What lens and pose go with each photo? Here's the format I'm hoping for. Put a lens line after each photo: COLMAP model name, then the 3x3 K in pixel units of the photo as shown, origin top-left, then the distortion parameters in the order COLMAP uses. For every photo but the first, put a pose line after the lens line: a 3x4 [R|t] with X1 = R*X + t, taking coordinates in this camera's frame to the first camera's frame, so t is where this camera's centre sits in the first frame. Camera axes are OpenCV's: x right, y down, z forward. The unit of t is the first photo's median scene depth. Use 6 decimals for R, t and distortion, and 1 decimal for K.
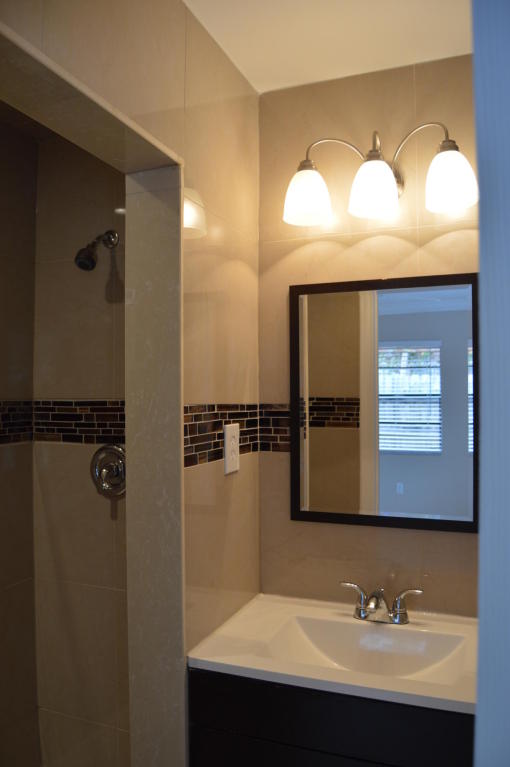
lens RADIAL K [[600.4, 0, 253.0], [0, 600.4, 390.1], [0, 0, 1]] dist [-0.097094, 0.040765]
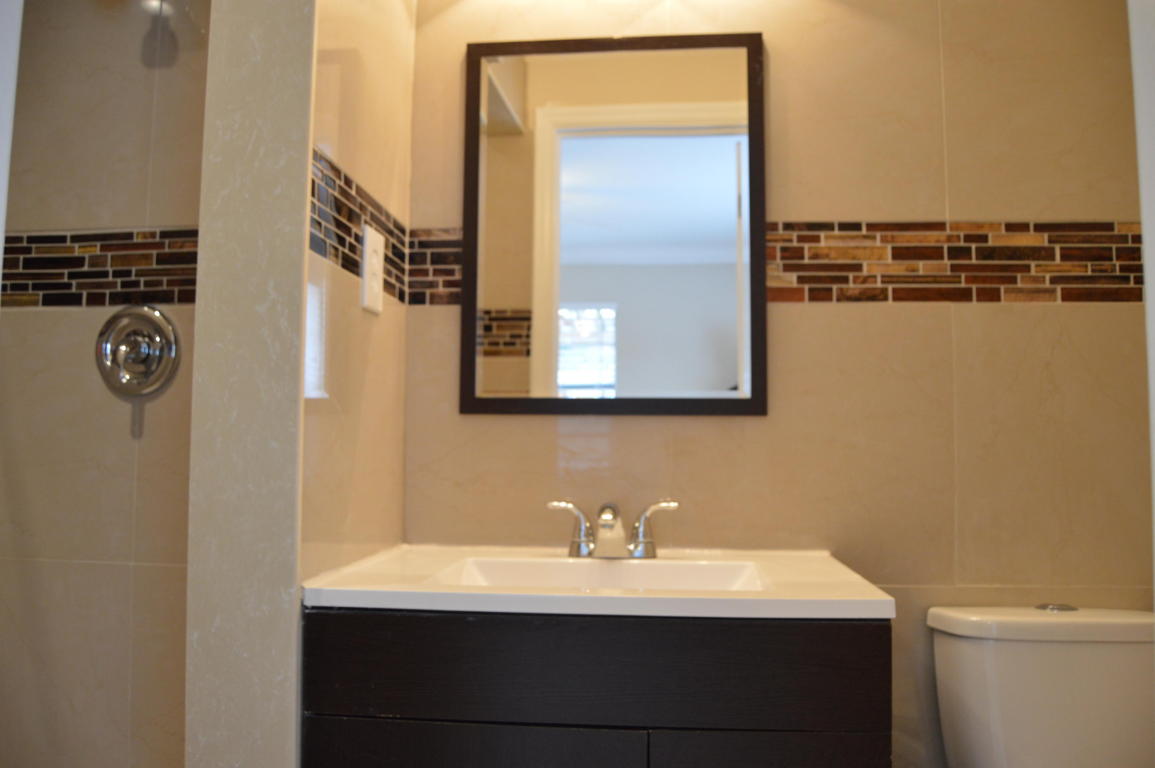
lens RADIAL K [[904.1, 0, 570.6], [0, 904.1, 371.8], [0, 0, 1]] dist [-0.097094, 0.040765]
pose [[0.960842, 0.033477, 0.275067, -0.071679], [-0.019292, 0.998348, -0.054114, 0.195310], [-0.276424, 0.046689, 0.959901, 0.076609]]
